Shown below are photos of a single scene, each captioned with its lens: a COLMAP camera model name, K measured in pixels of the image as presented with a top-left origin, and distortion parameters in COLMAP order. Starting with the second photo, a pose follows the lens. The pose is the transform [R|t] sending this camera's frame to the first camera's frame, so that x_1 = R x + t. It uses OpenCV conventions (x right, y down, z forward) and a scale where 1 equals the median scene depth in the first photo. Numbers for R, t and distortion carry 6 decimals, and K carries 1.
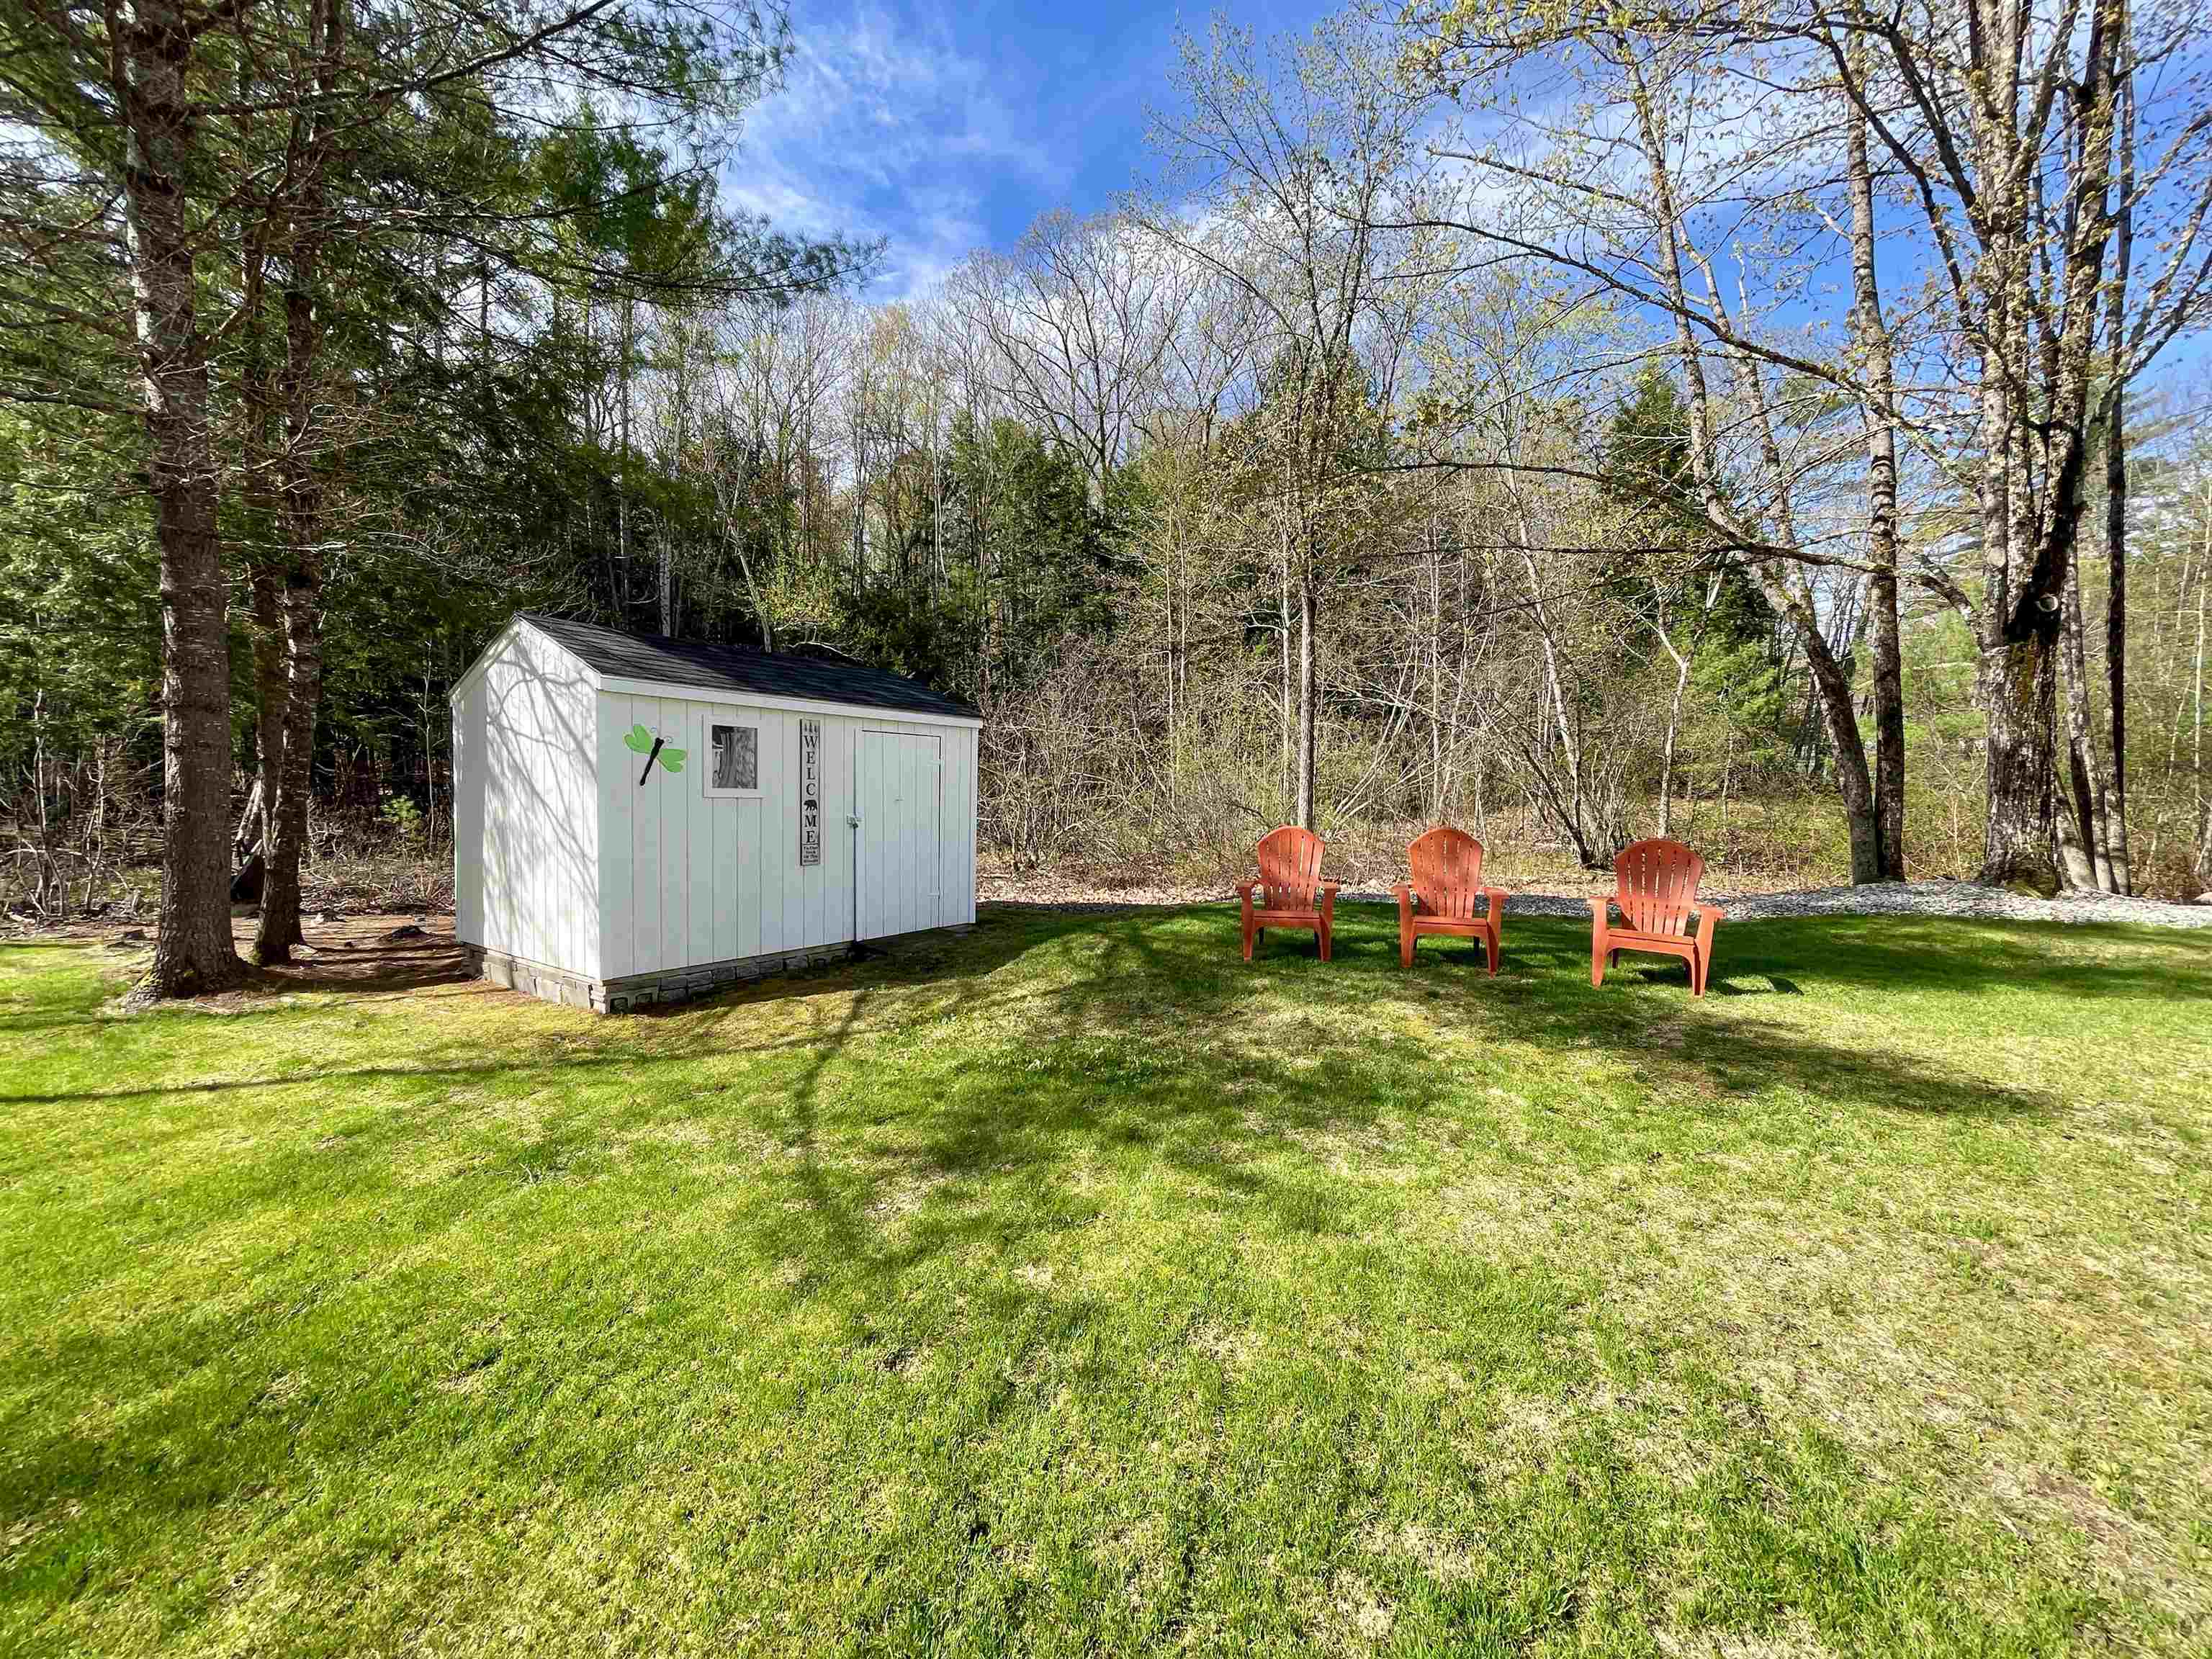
lens RADIAL K [[896.1, 0, 1089.6], [0, 896.1, 825.1], [0, 0, 1]] dist [-0.000595, -0.001016]
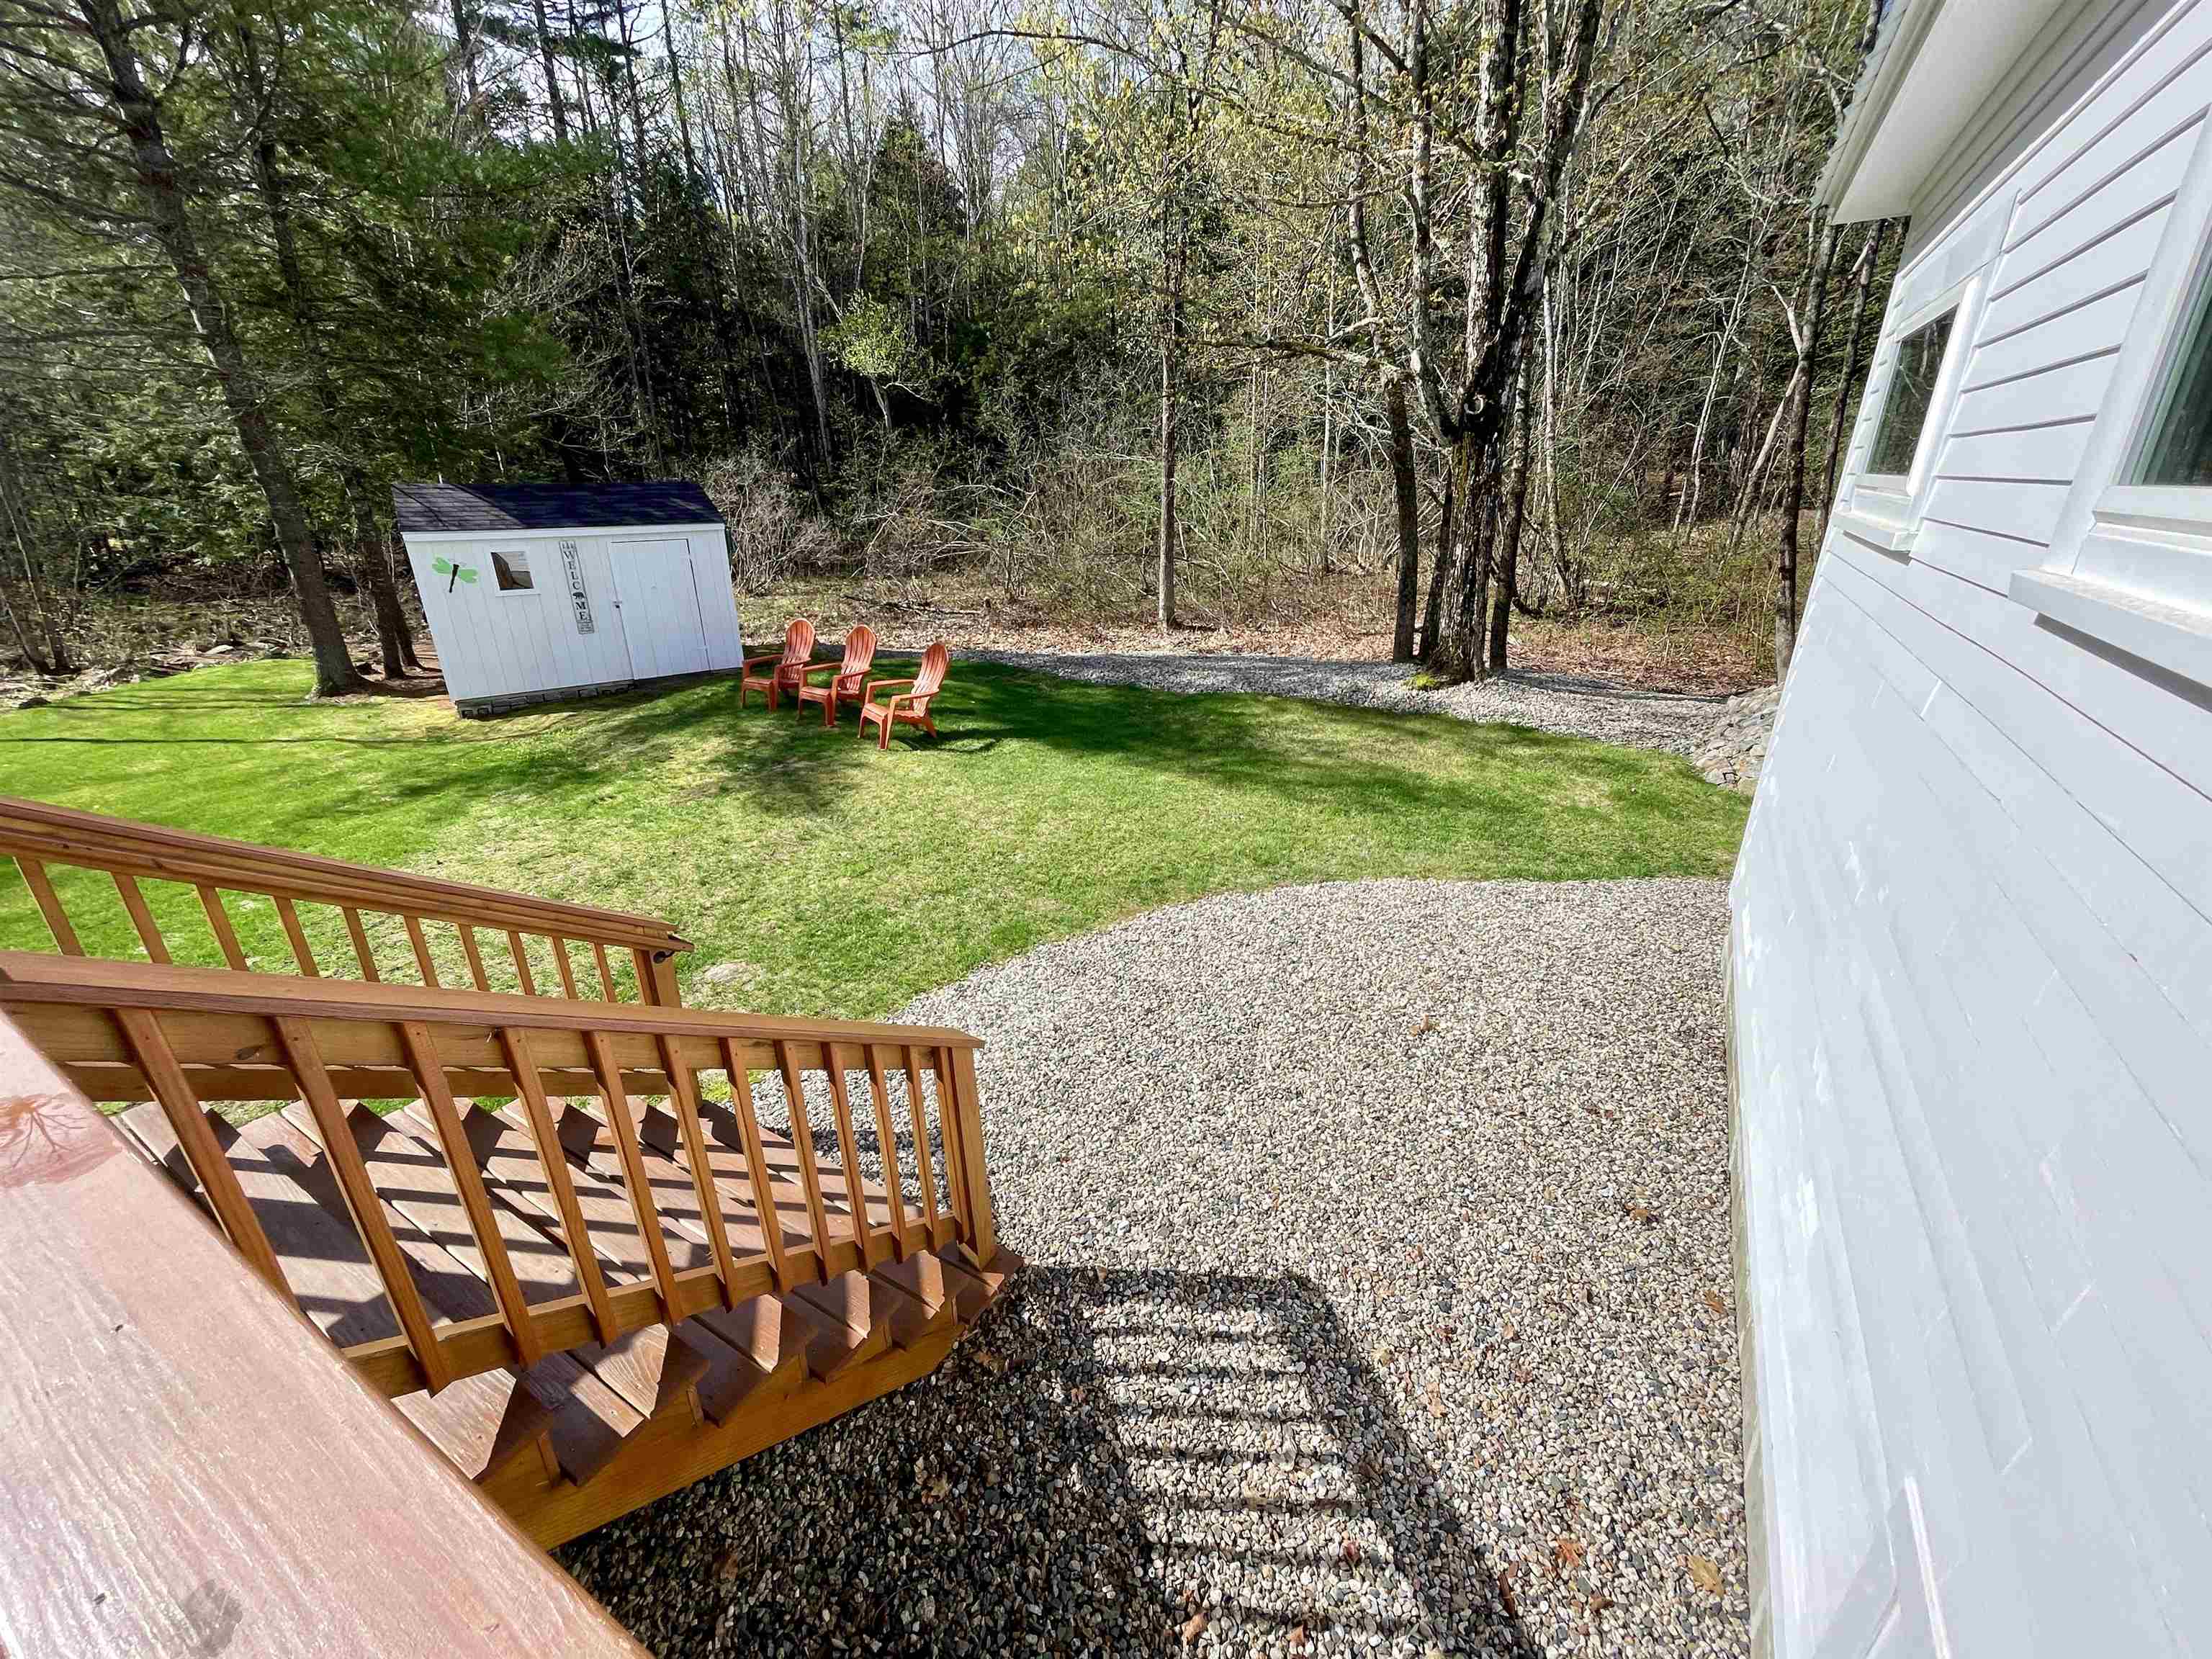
lens RADIAL K [[896.1, 0, 1106.5], [0, 896.1, 842.5], [0, 0, 1]] dist [-0.000595, -0.001016]
pose [[0.949426, 0.098105, -0.298271, 1.064186], [0.010410, 0.939578, 0.342176, -0.139344], [0.313818, -0.327976, 0.891039, -0.279919]]
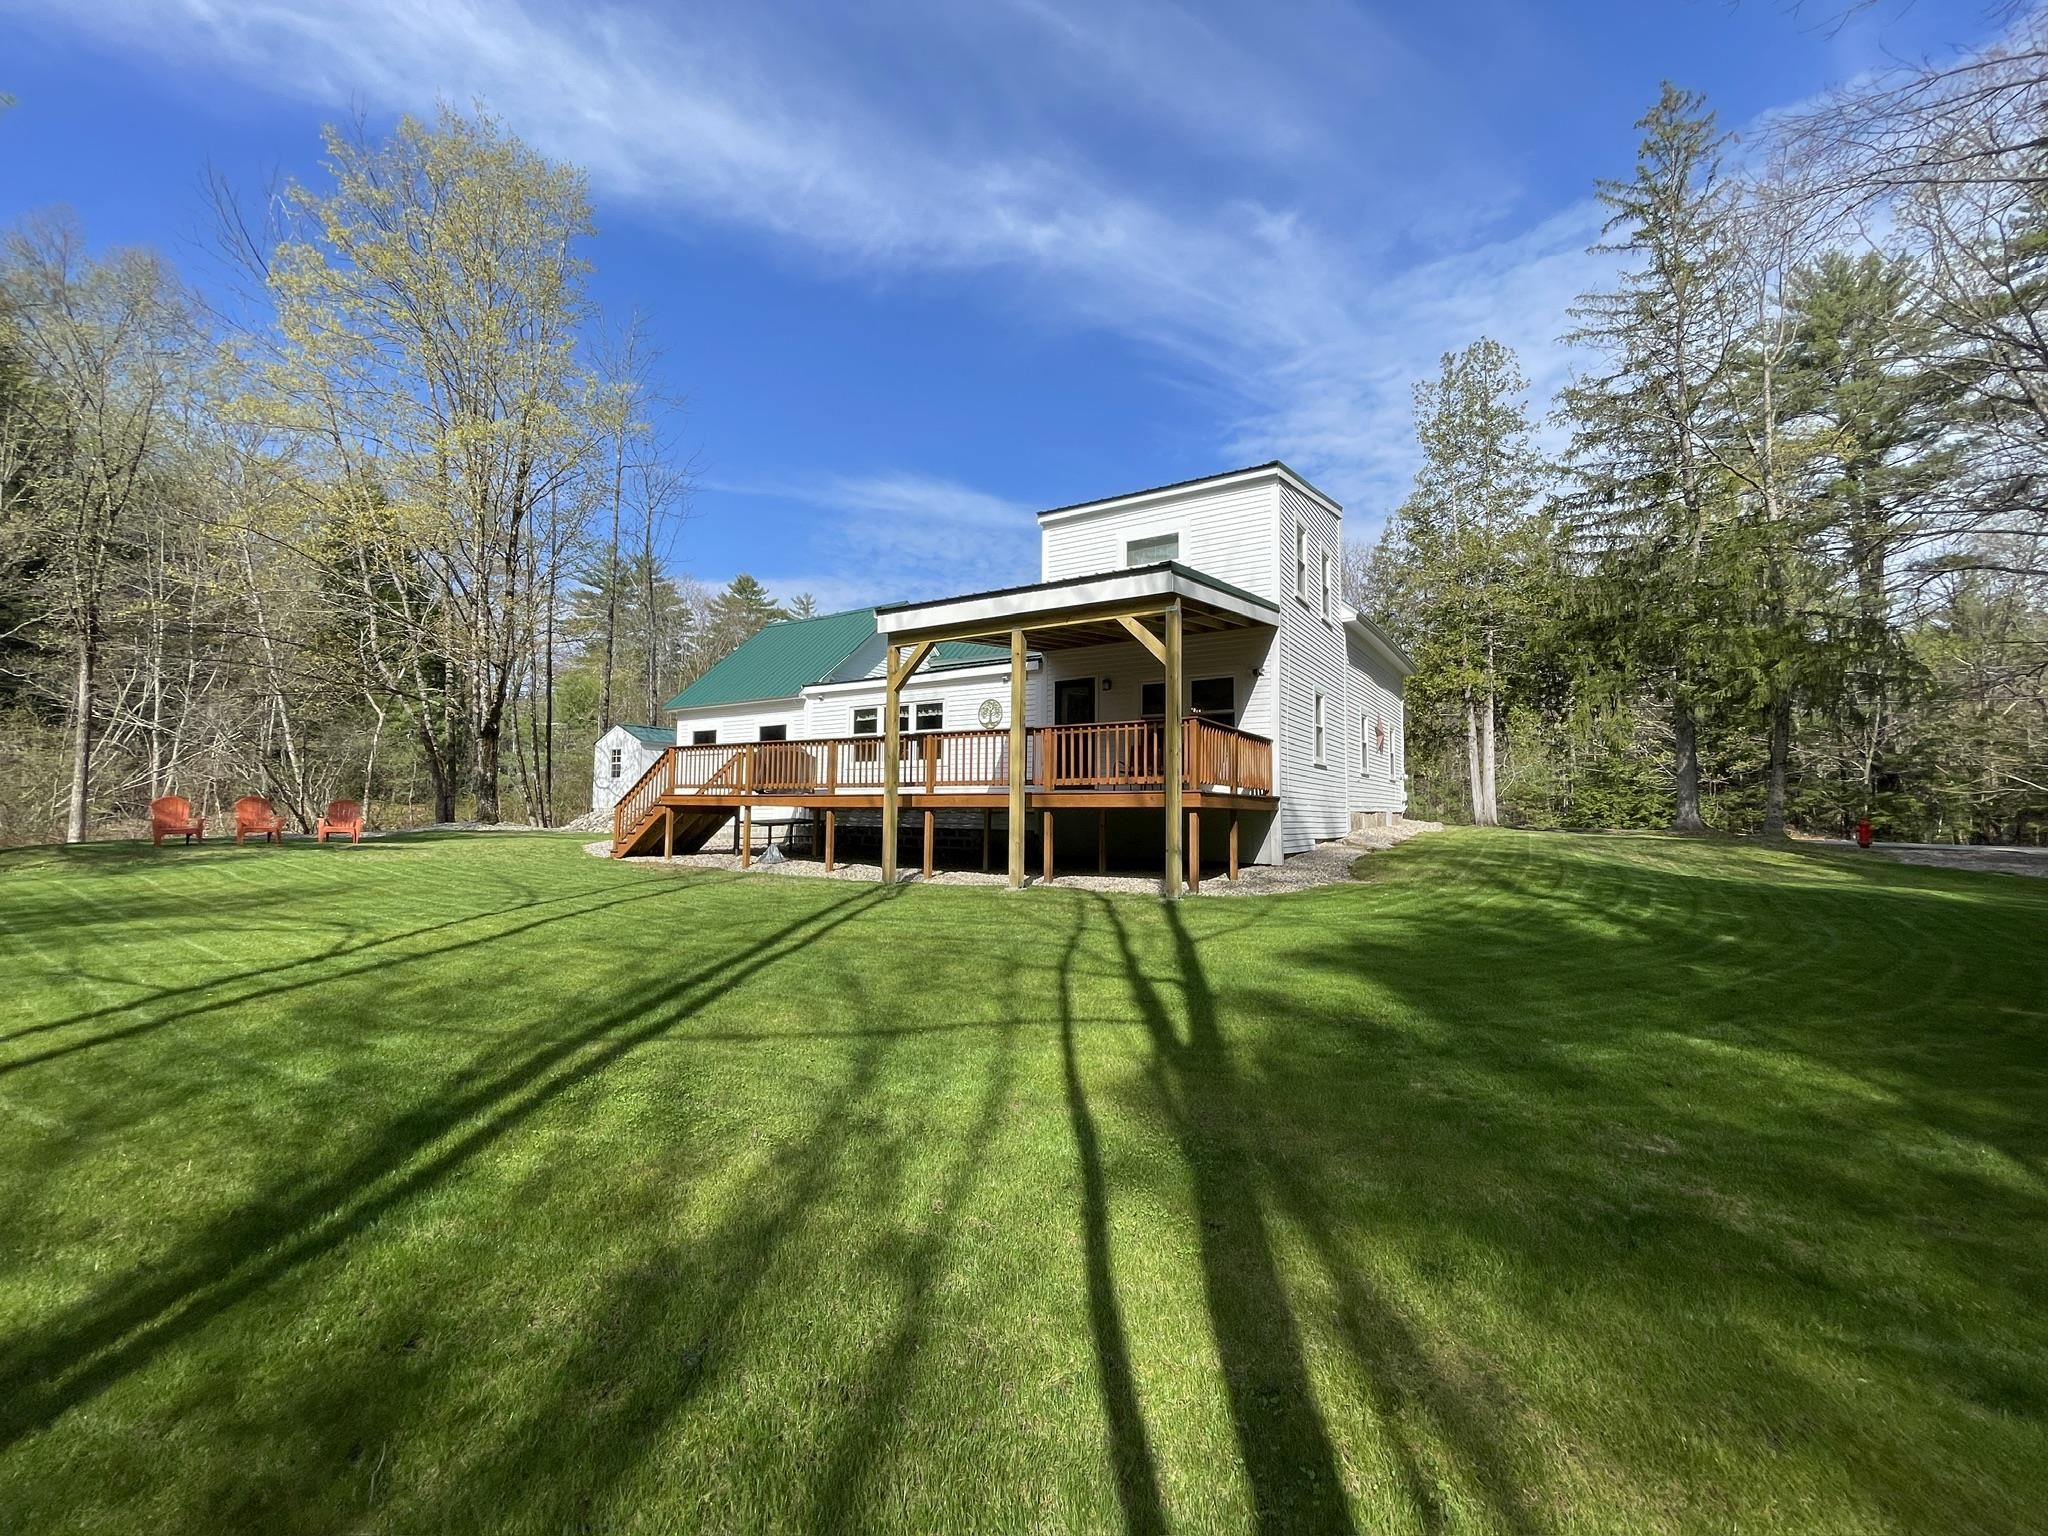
lens RADIAL K [[829.7, 0, 1018.0], [0, 829.7, 767.4], [0, 0, 1]] dist [-0.000595, -0.001016]
pose [[0.334473, 0.043665, 0.941393, -0.990448], [0.035268, 0.997646, -0.058805, 0.118415], [-0.941745, 0.052870, 0.332146, -1.634009]]
